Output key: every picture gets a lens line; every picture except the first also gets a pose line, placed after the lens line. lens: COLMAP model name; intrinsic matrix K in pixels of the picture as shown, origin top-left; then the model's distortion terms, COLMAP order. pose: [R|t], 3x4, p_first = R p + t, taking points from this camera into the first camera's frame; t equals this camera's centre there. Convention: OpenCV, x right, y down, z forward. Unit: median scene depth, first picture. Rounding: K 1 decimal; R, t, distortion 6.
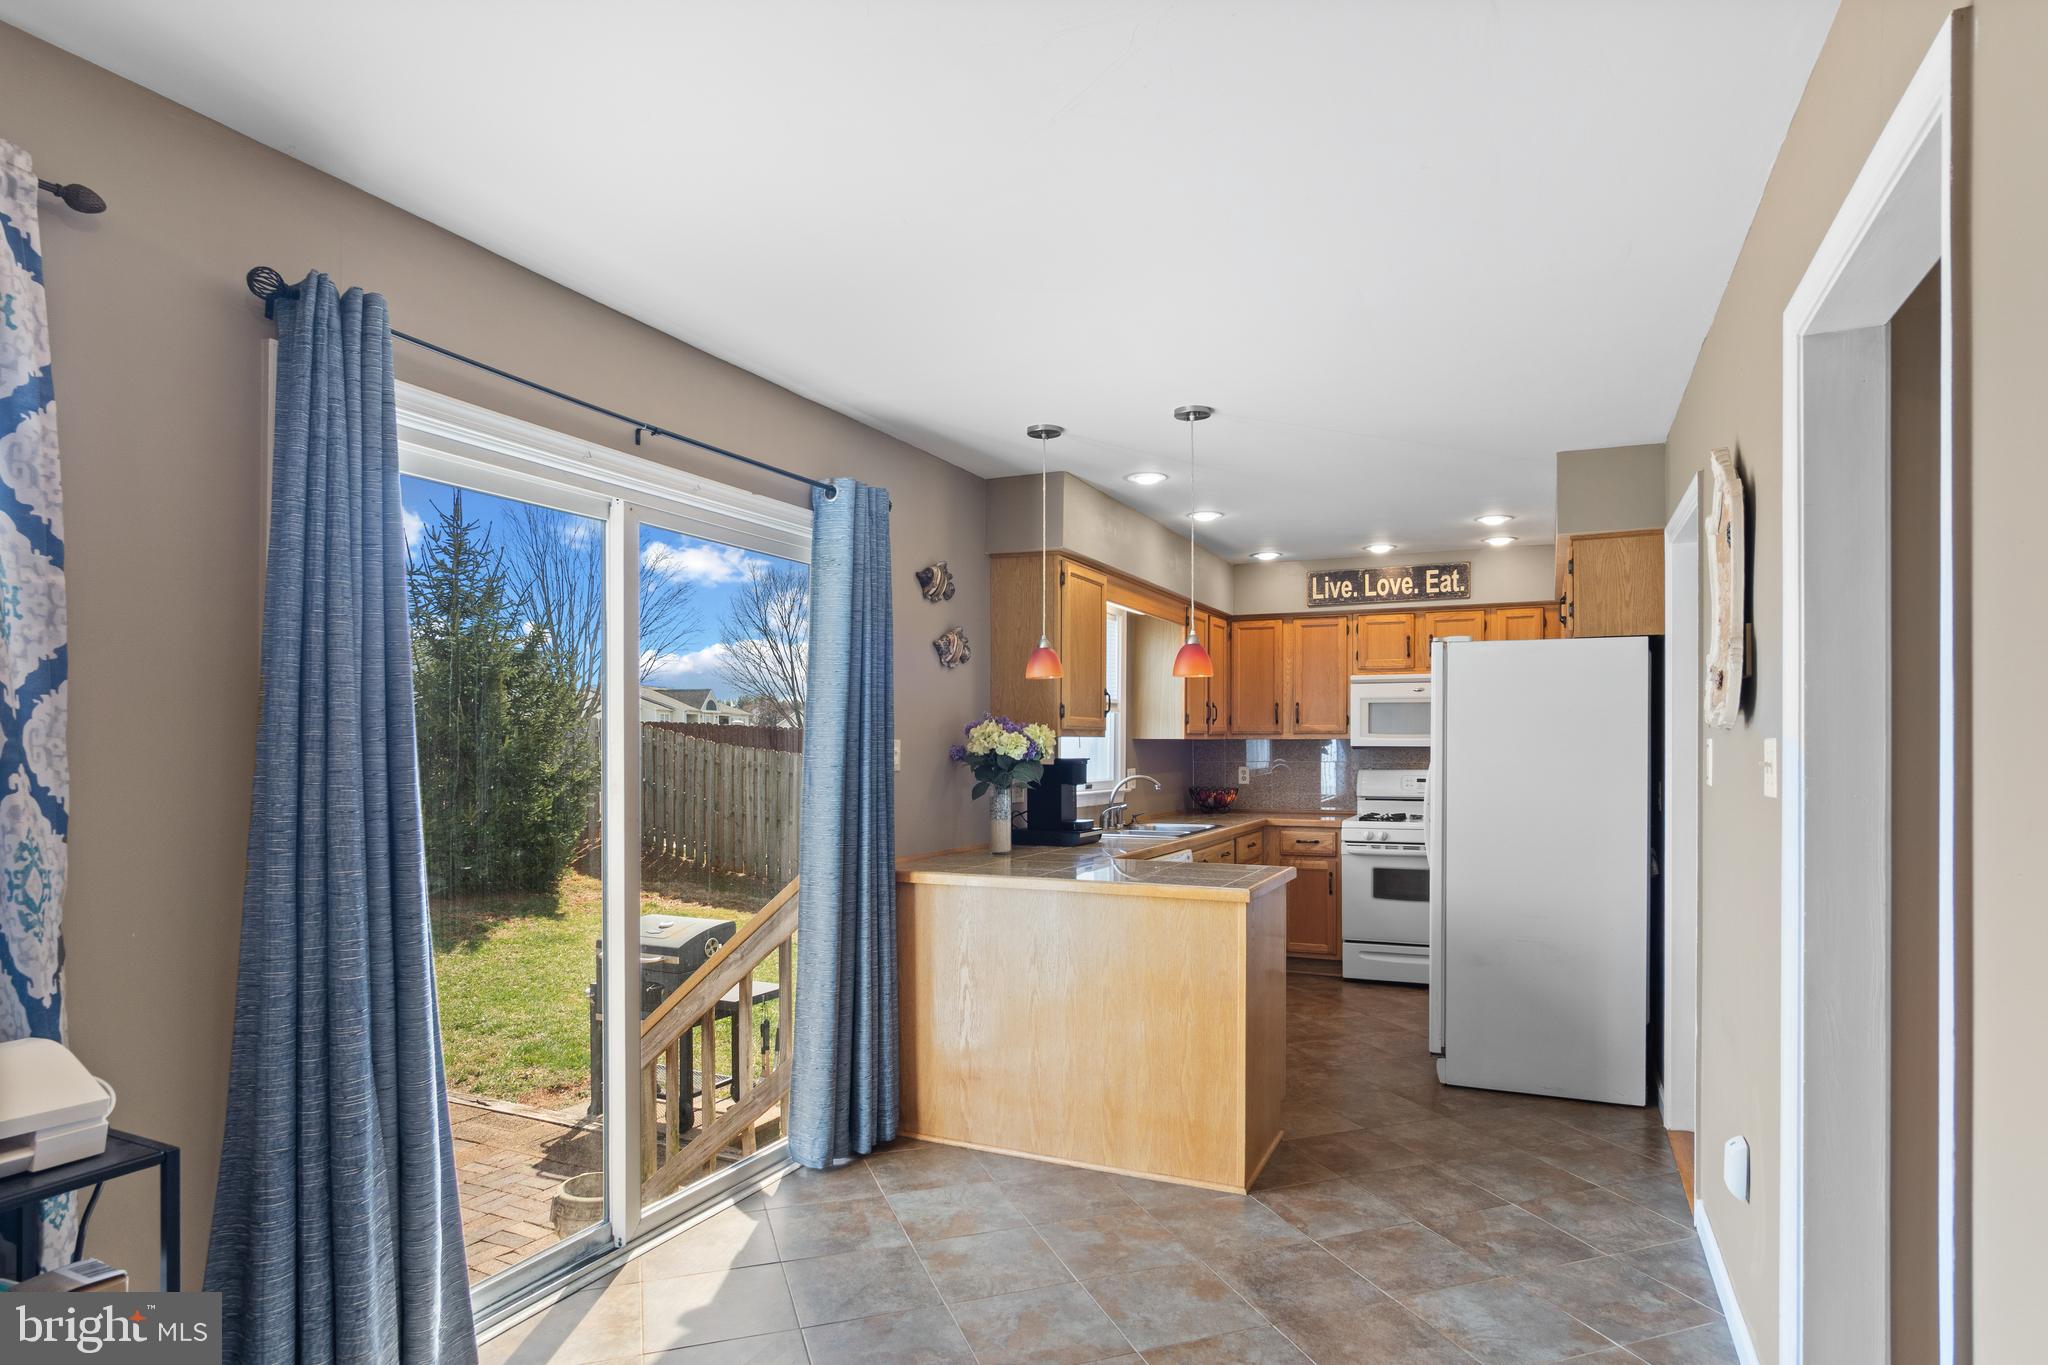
lens RADIAL K [[1144.6, 0, 1027.9], [0, 1144.6, 738.5], [0, 0, 1]] dist [-0.000290, 0.000128]
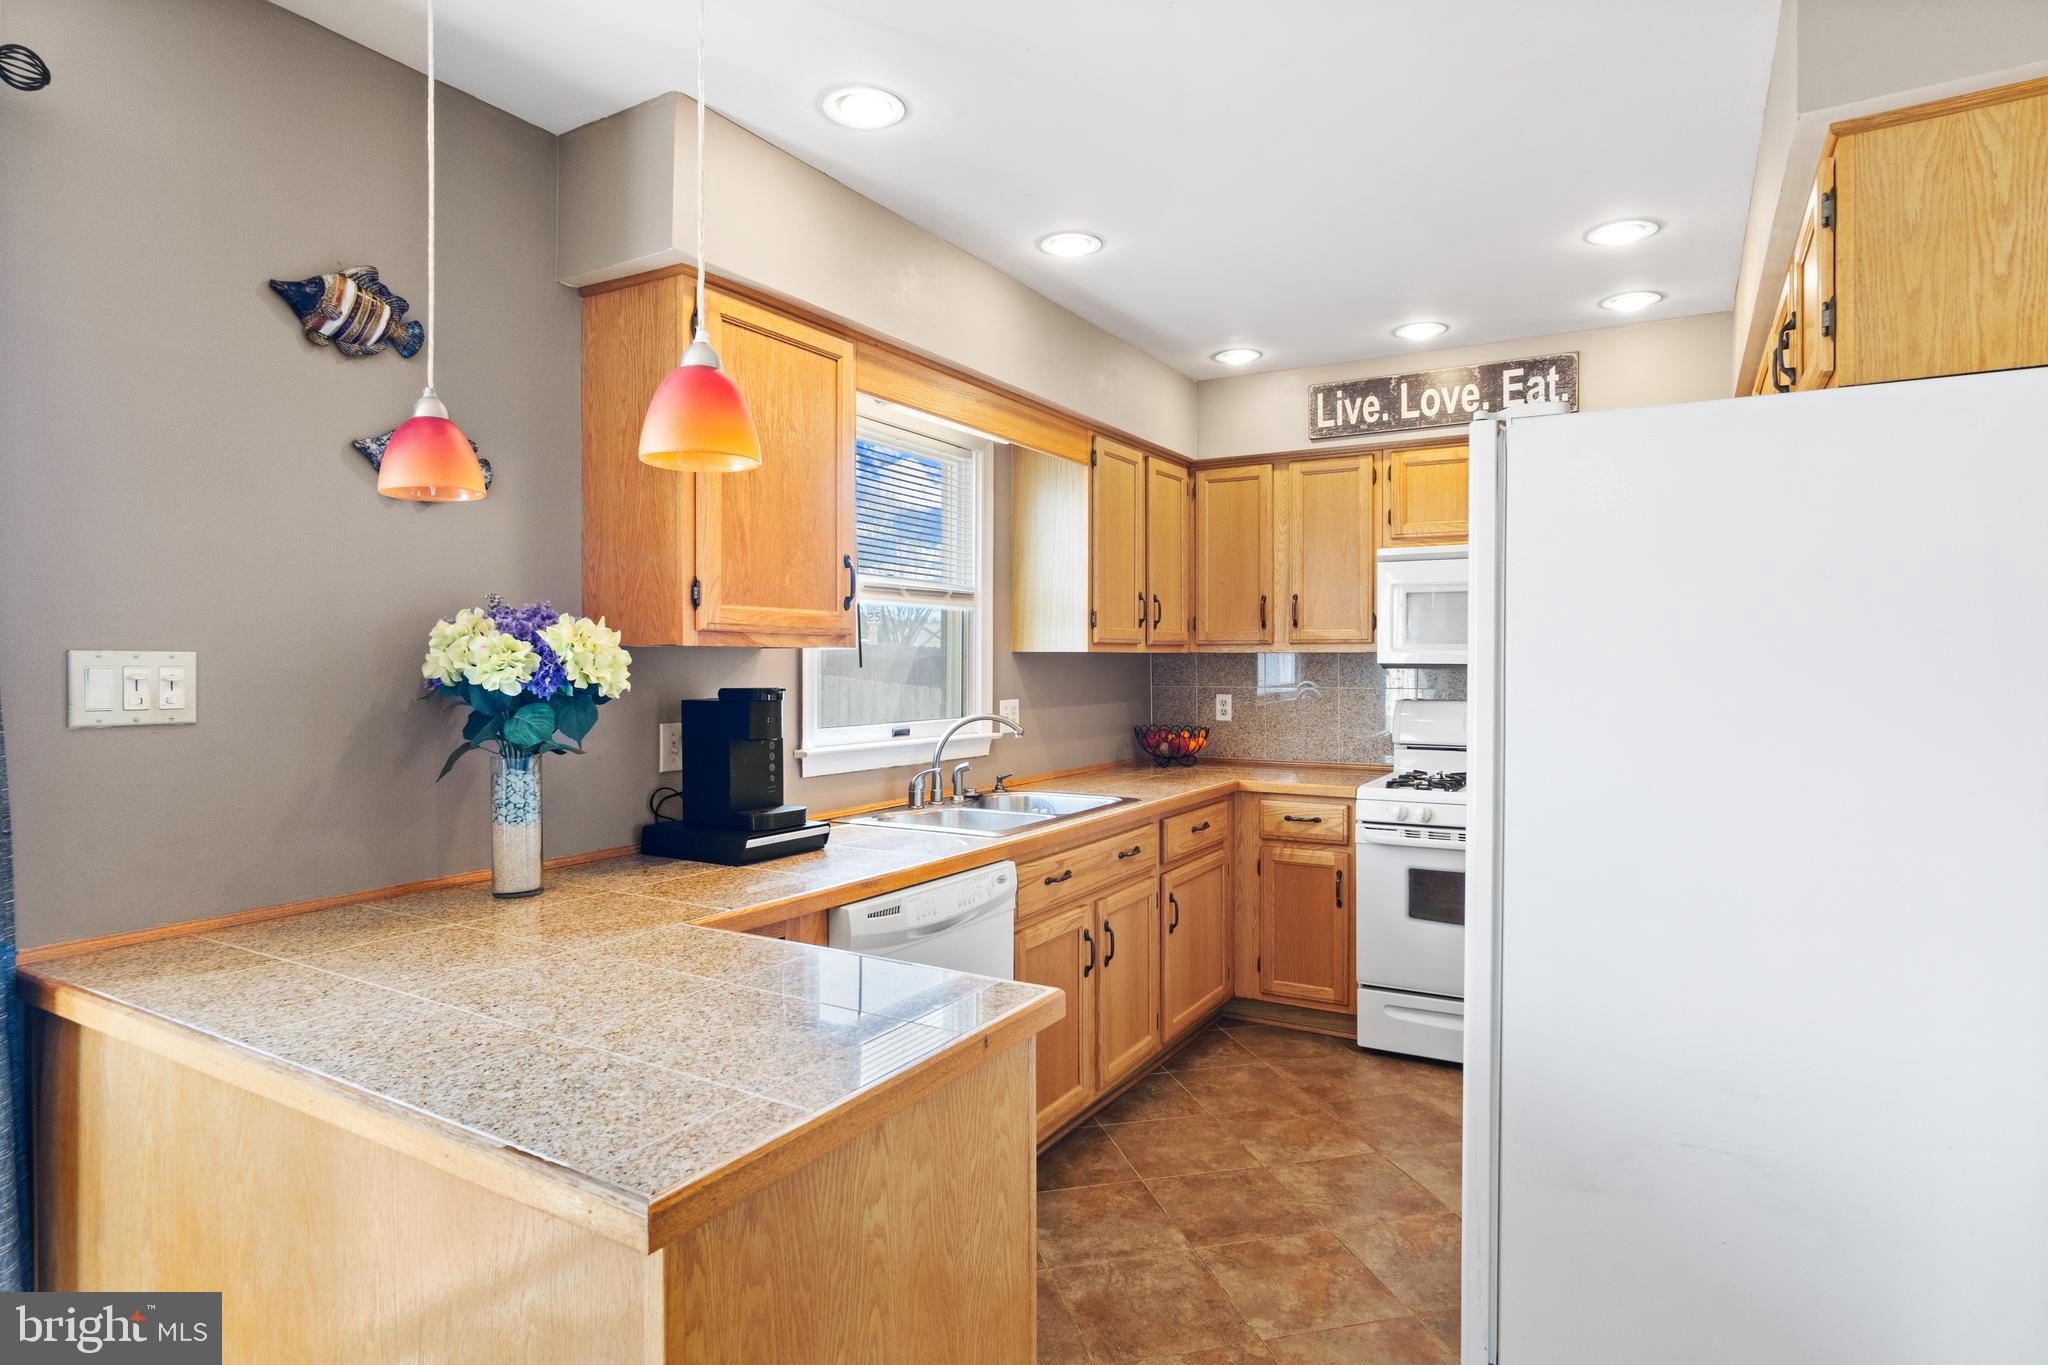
lens RADIAL K [[1102.9, 0, 1023.6], [0, 1102.9, 660.6], [0, 0, 1]] dist [-0.015969, 0.001199]
pose [[0.994086, -0.000572, -0.108596, 0.160137], [0.001203, 0.999983, 0.005738, 0.001643], [0.108591, -0.005835, 0.994069, 0.397677]]
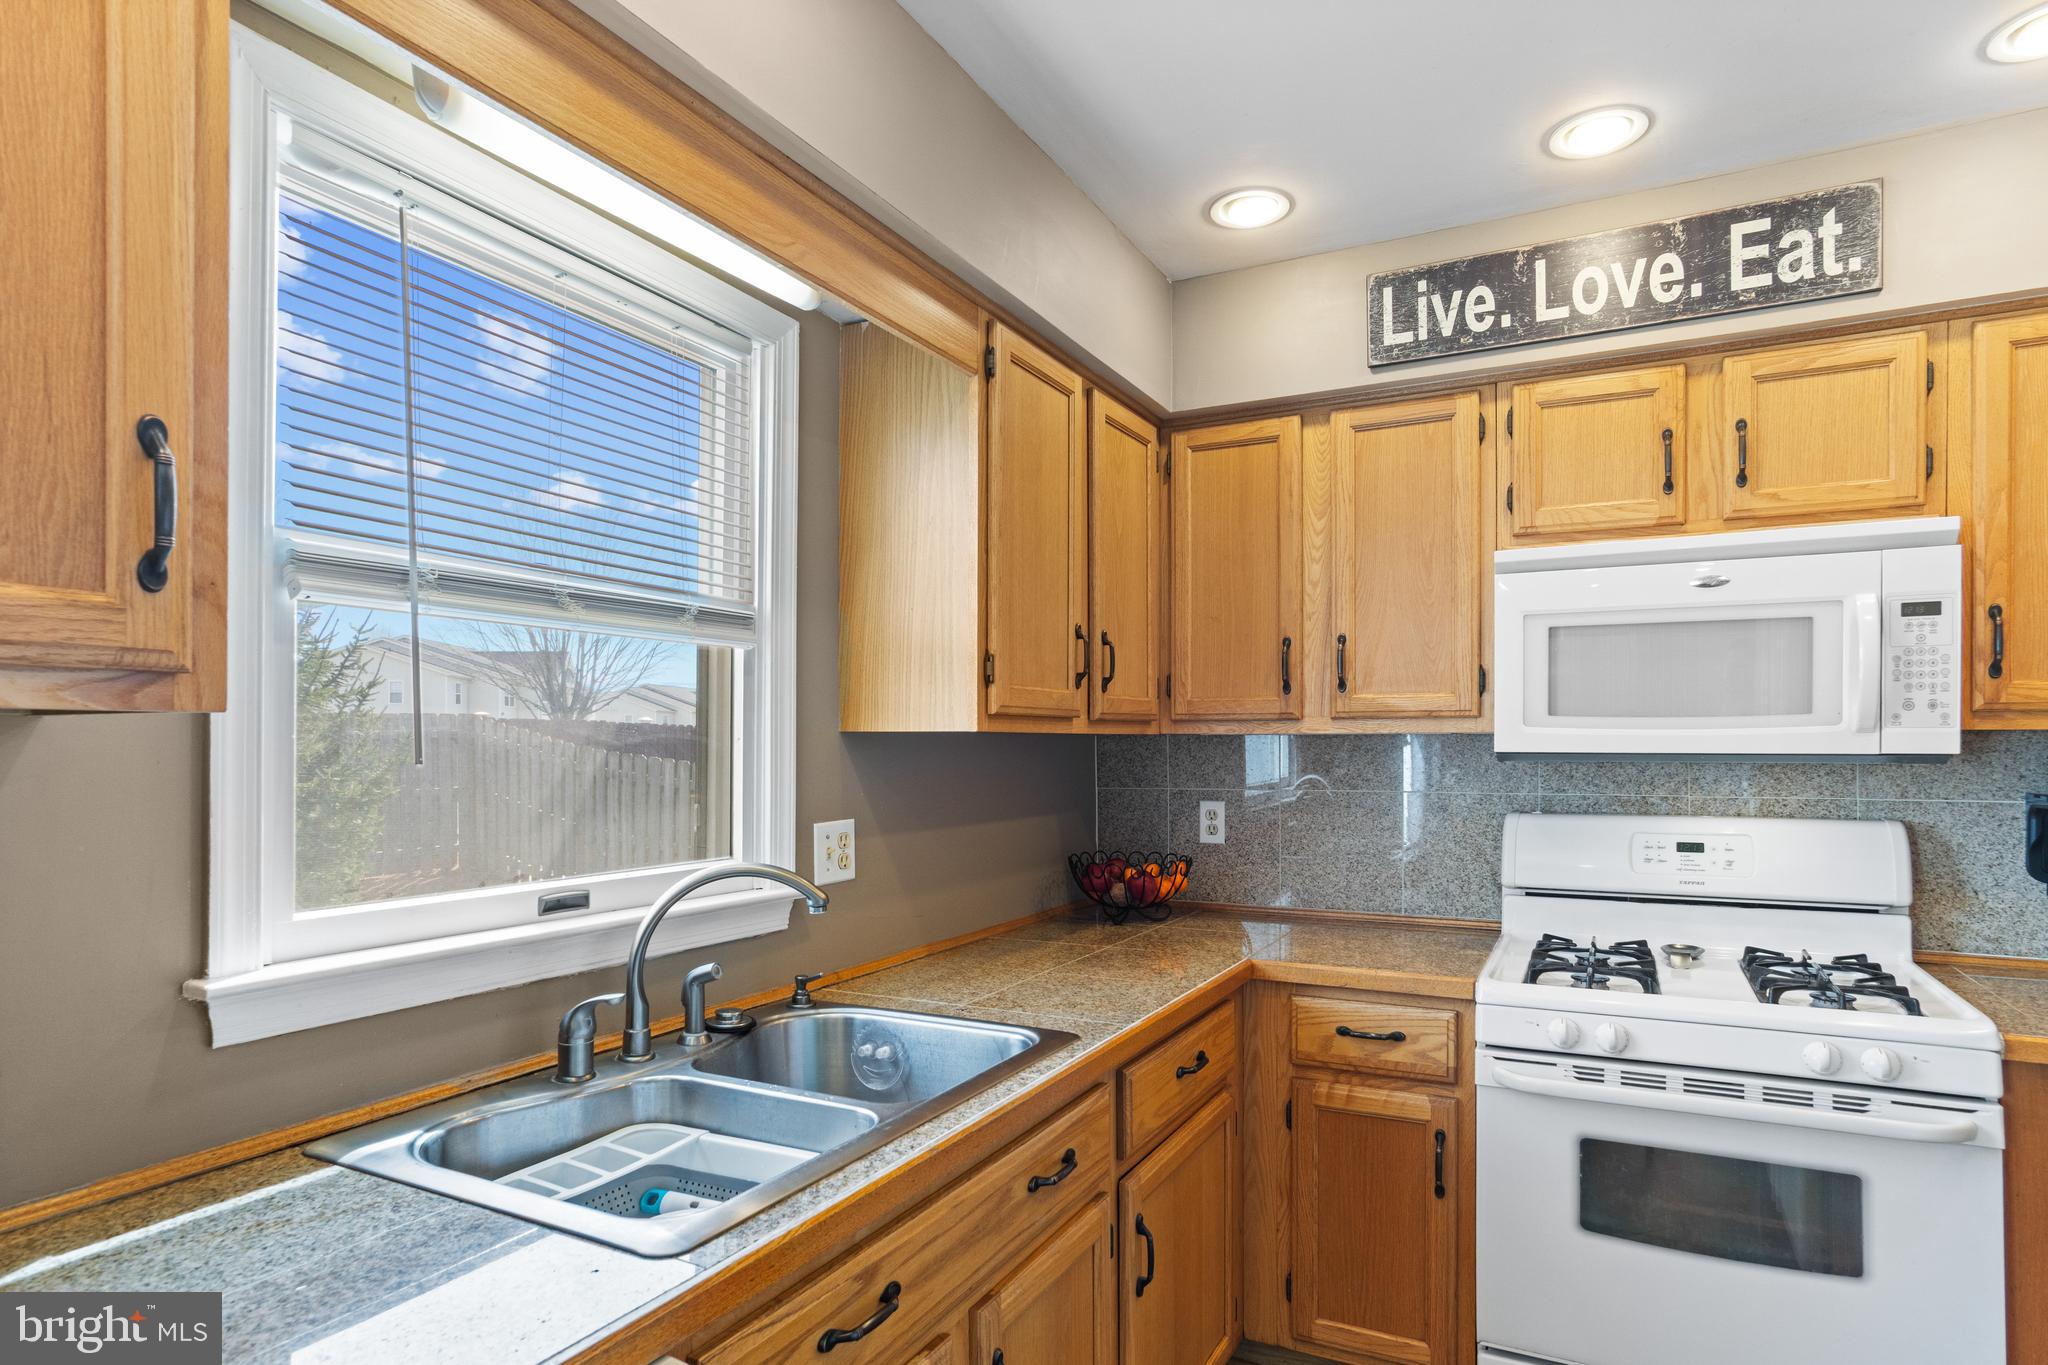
lens RADIAL K [[1117.2, 0, 1030.4], [0, 1117.2, 736.8], [0, 0, 1]] dist [-0.005576, -0.000189]
pose [[0.998752, -0.000878, -0.049939, 0.160505], [0.000759, 0.999997, -0.002409, 0.002737], [0.049940, 0.002368, 0.998749, 0.664782]]
